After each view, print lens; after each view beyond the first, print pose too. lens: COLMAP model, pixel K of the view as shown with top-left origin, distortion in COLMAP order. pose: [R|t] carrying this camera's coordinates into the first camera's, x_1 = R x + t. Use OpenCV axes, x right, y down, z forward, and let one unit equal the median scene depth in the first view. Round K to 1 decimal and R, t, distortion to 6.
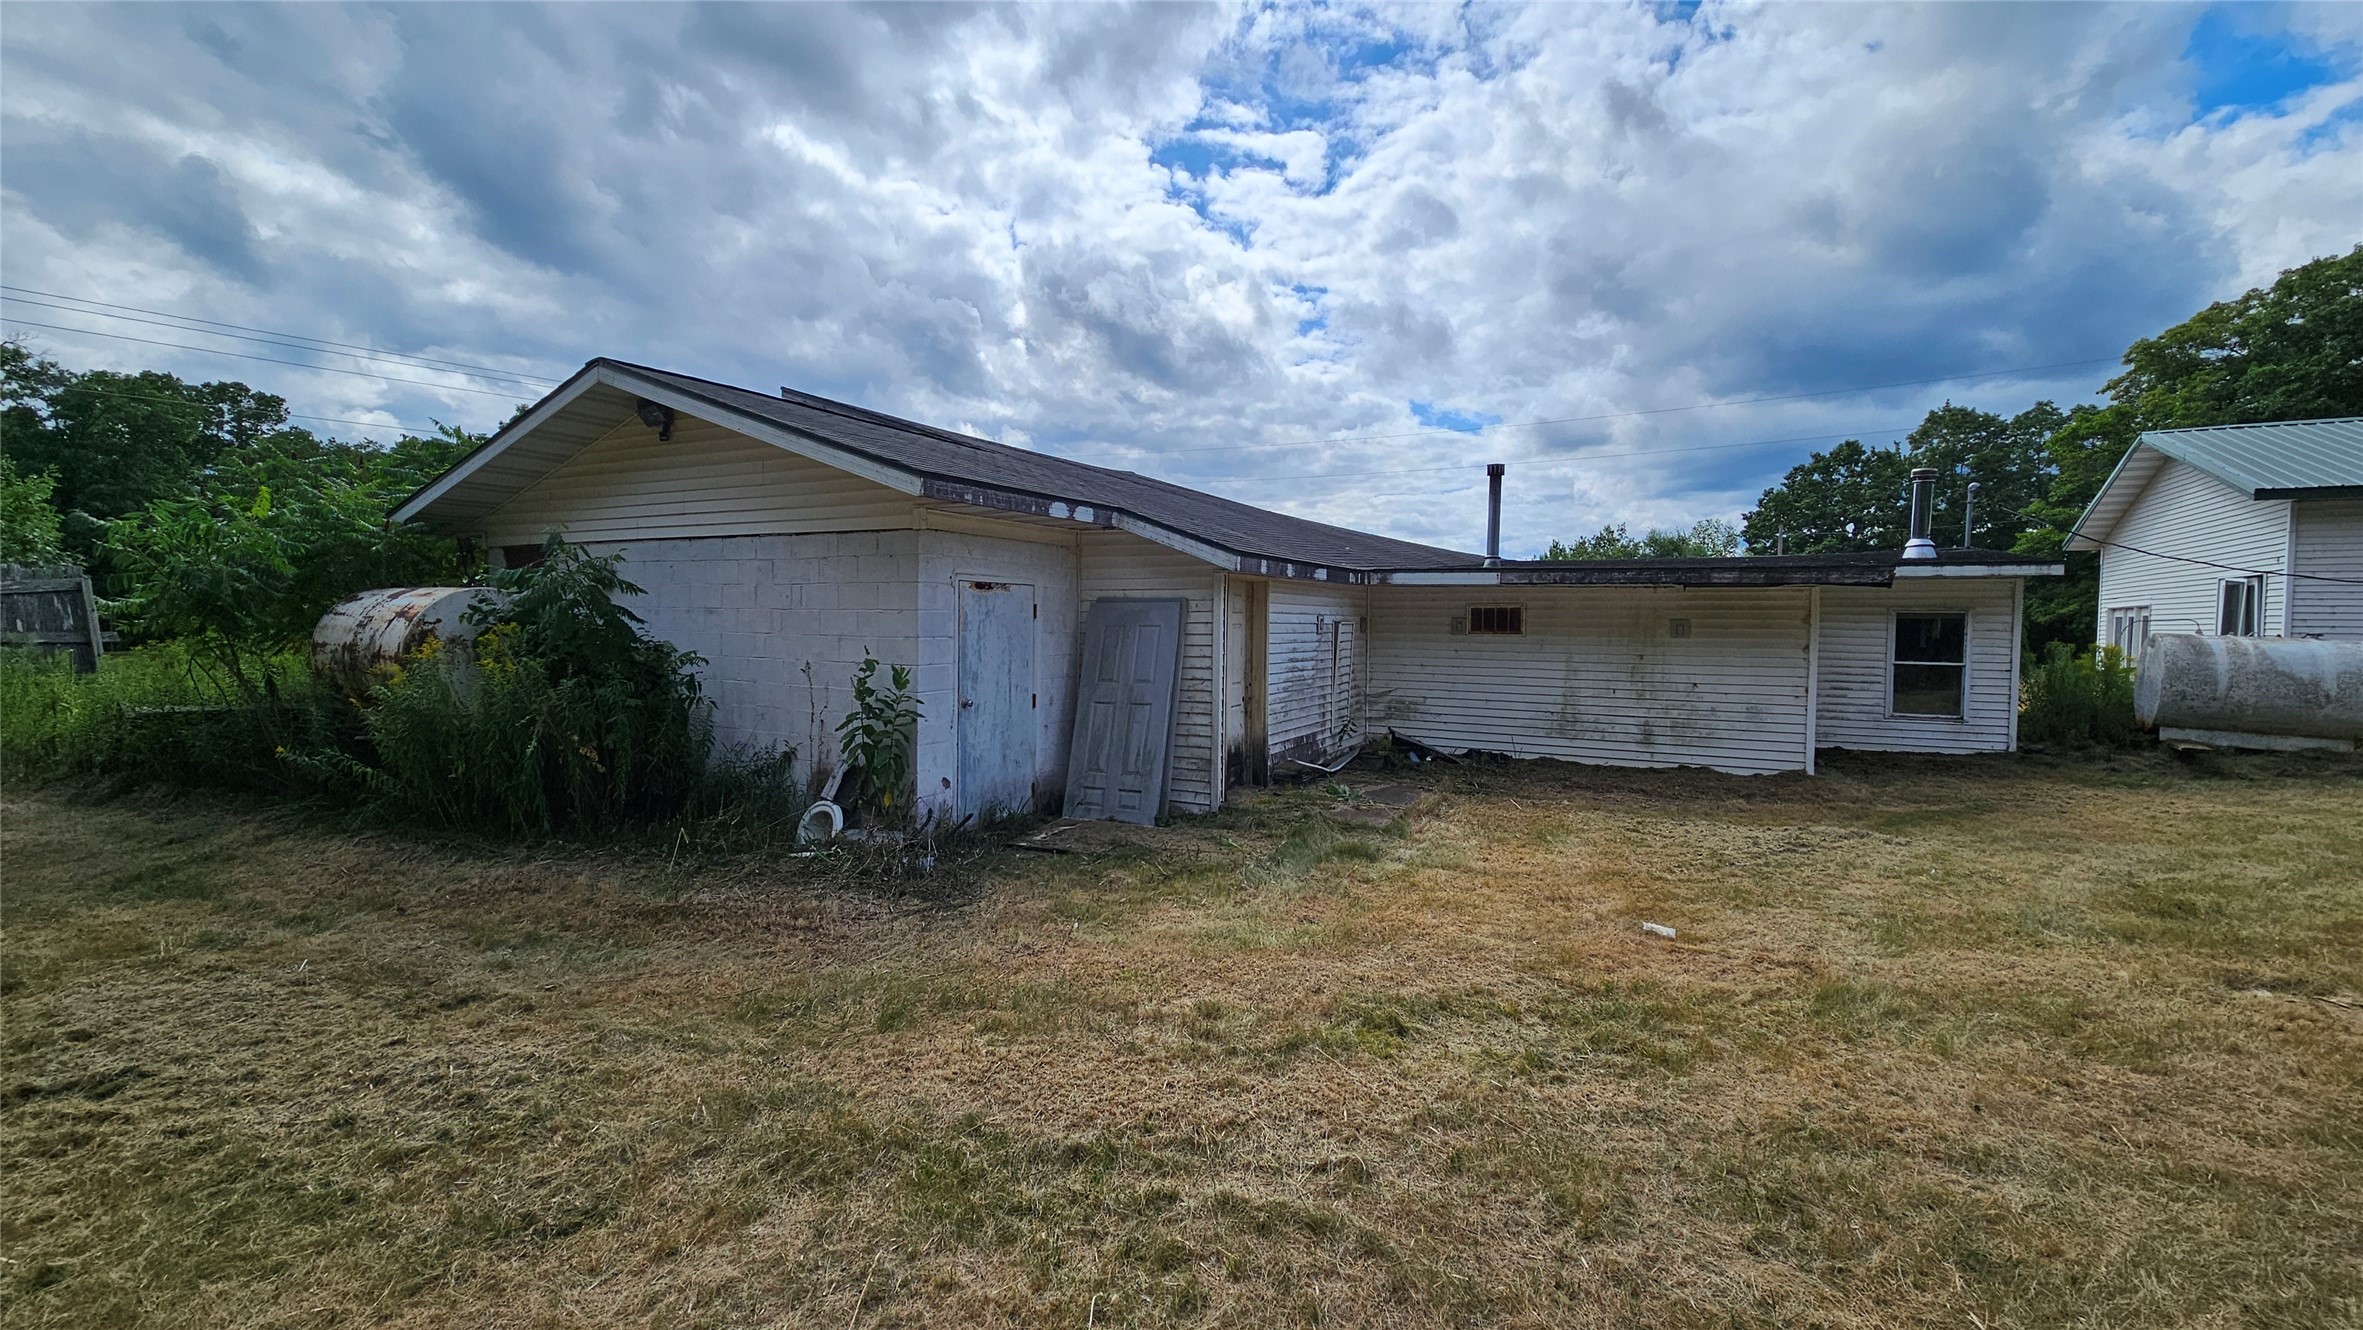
lens RADIAL K [[964.4, 0, 1185.5], [0, 964.4, 662.5], [0, 0, 1]] dist [0.009812, -0.001814]
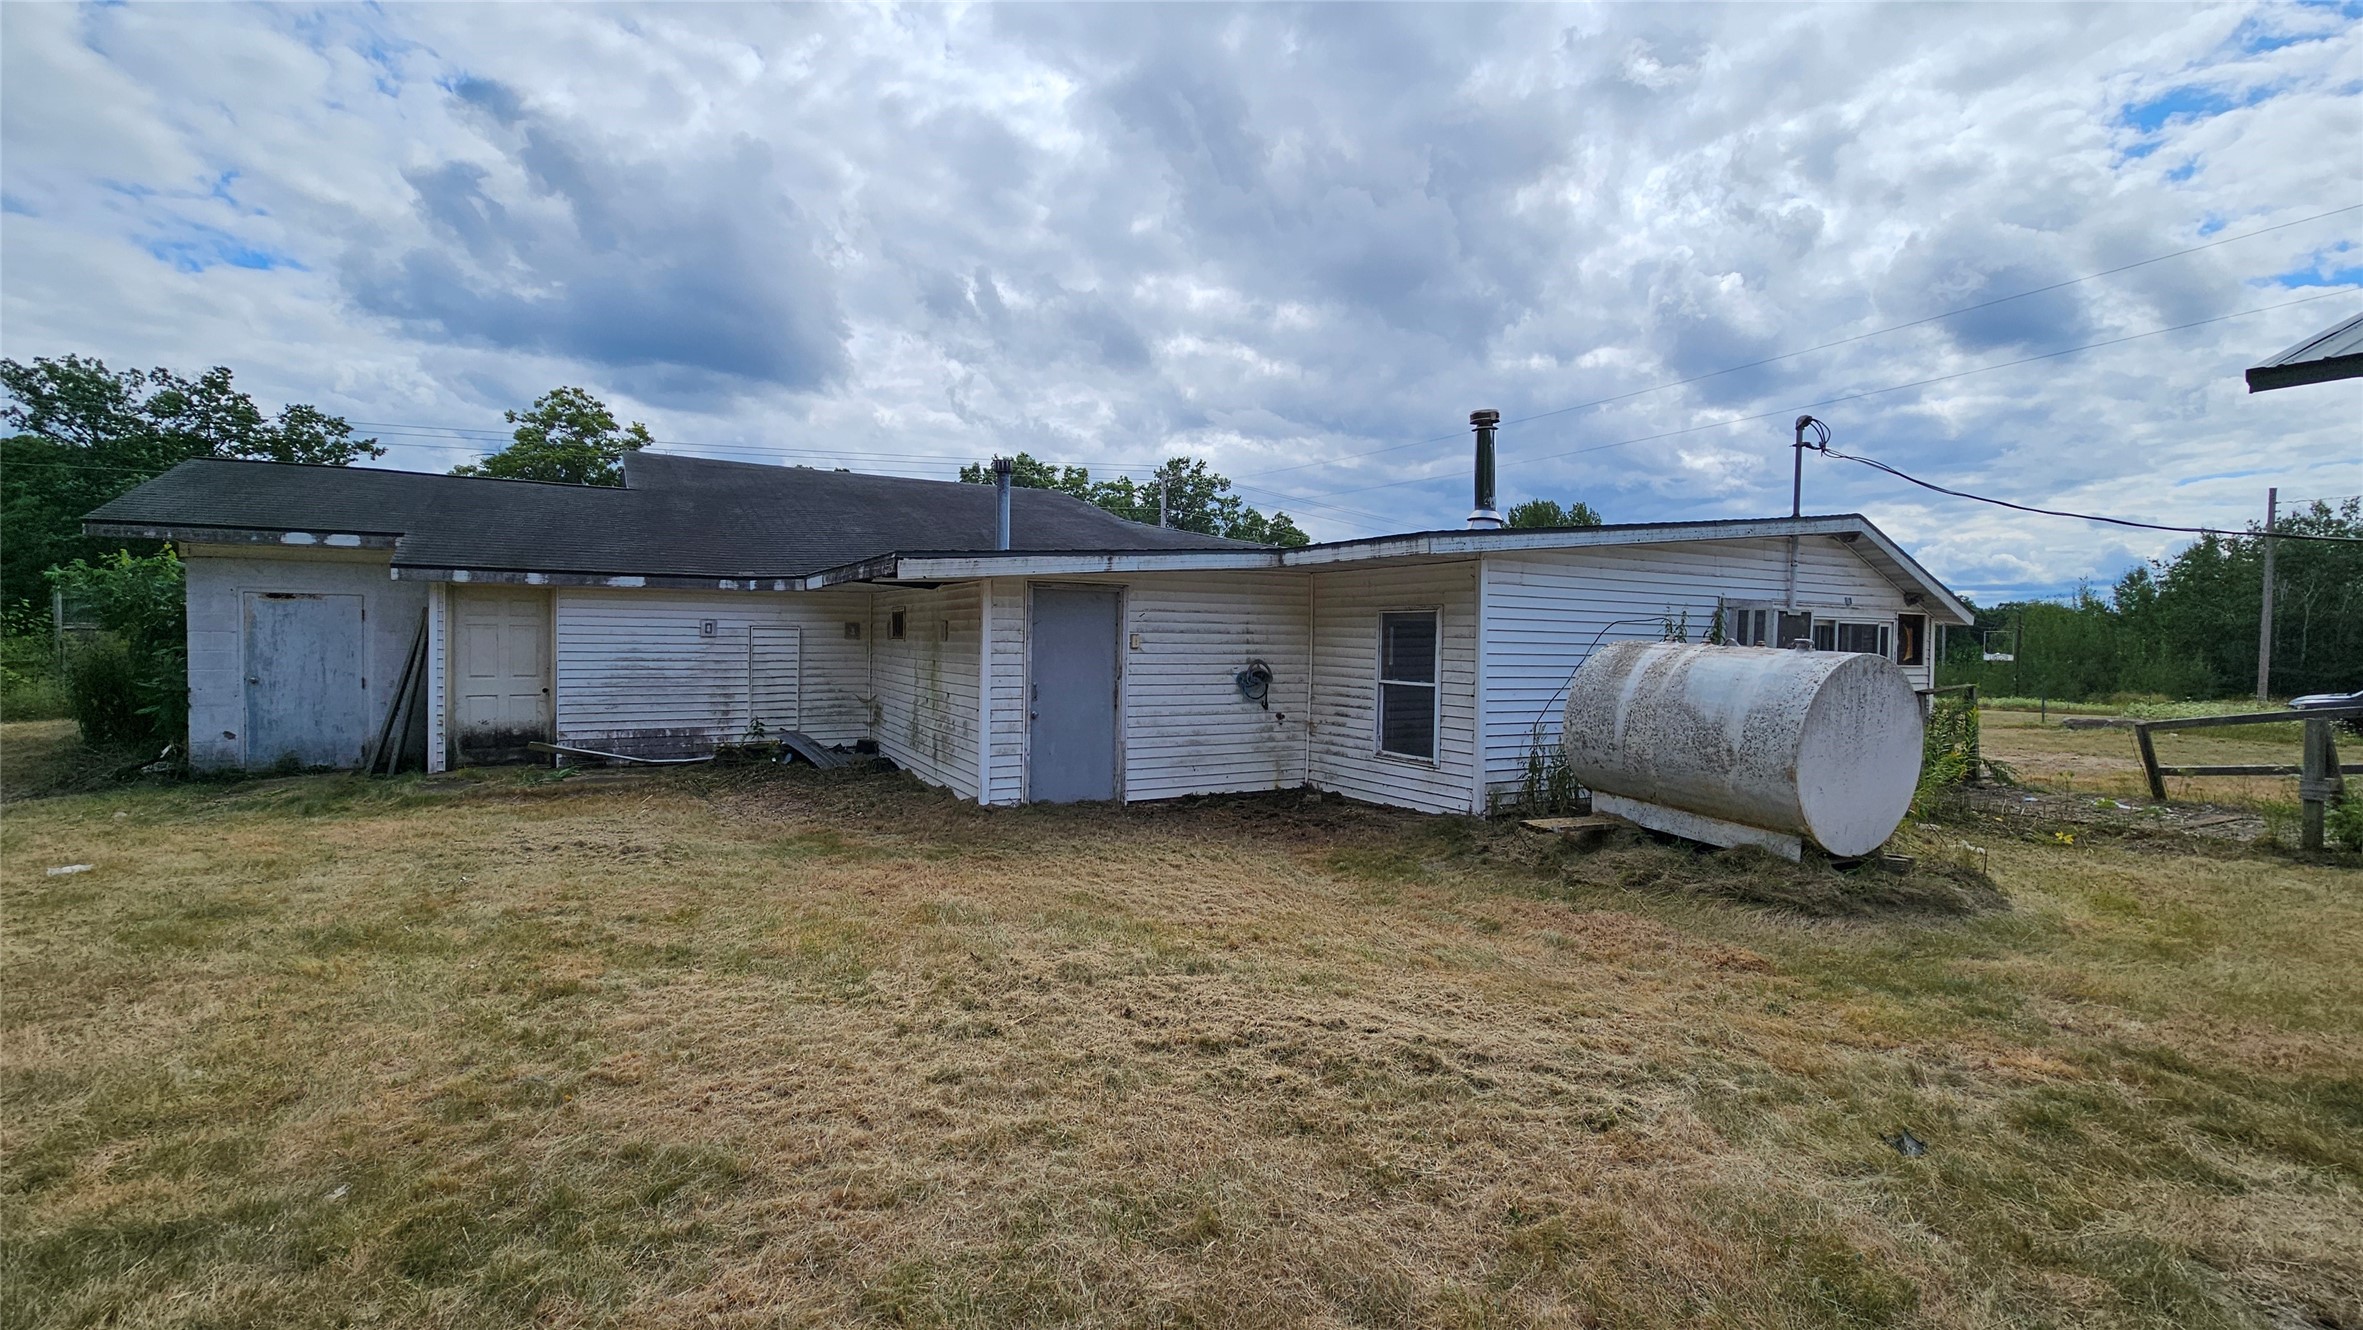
lens RADIAL K [[964.4, 0, 1182.8], [0, 964.4, 662.8], [0, 0, 1]] dist [0.009812, -0.001814]
pose [[0.856605, 0.016284, -0.515716, 0.973883], [-0.028225, 0.999484, -0.015324, 0.000550], [0.515200, 0.027683, 0.856623, 0.287203]]
